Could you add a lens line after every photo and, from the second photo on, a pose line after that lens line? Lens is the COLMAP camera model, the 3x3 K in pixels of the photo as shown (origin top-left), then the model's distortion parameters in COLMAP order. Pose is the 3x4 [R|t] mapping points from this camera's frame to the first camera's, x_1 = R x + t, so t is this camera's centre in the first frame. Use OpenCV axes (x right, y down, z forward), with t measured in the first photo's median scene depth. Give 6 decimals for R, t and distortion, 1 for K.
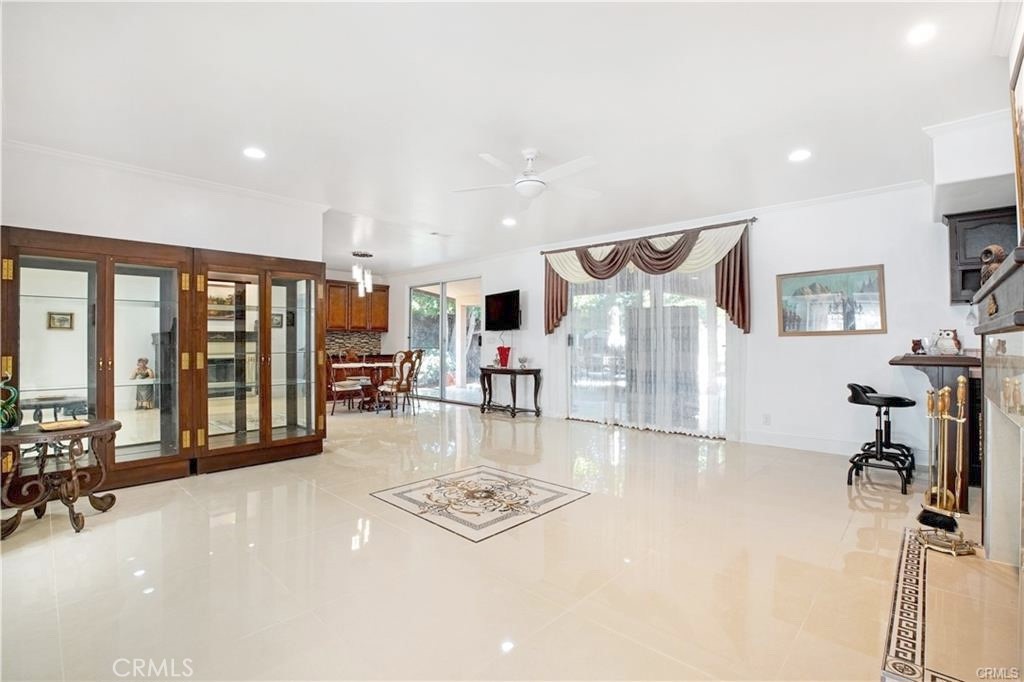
lens RADIAL K [[465.8, 0, 512.0], [0, 465.8, 341.0], [0, 0, 1]] dist [-0.021136, 0.000072]
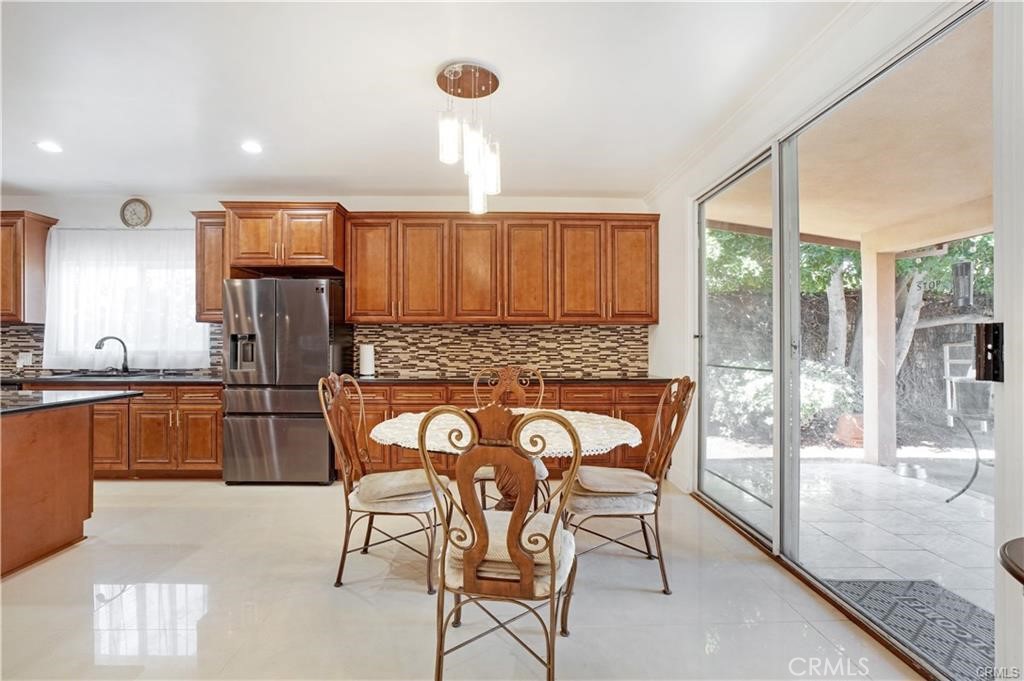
lens RADIAL K [[465.8, 0, 512.0], [0, 465.8, 340.5], [0, 0, 1]] dist [-0.021136, 0.000072]
pose [[0.695687, -0.006401, -0.718316, -0.132211], [0.002989, 0.999977, -0.006016, -0.004728], [0.718339, 0.002038, 0.695691, 1.460684]]
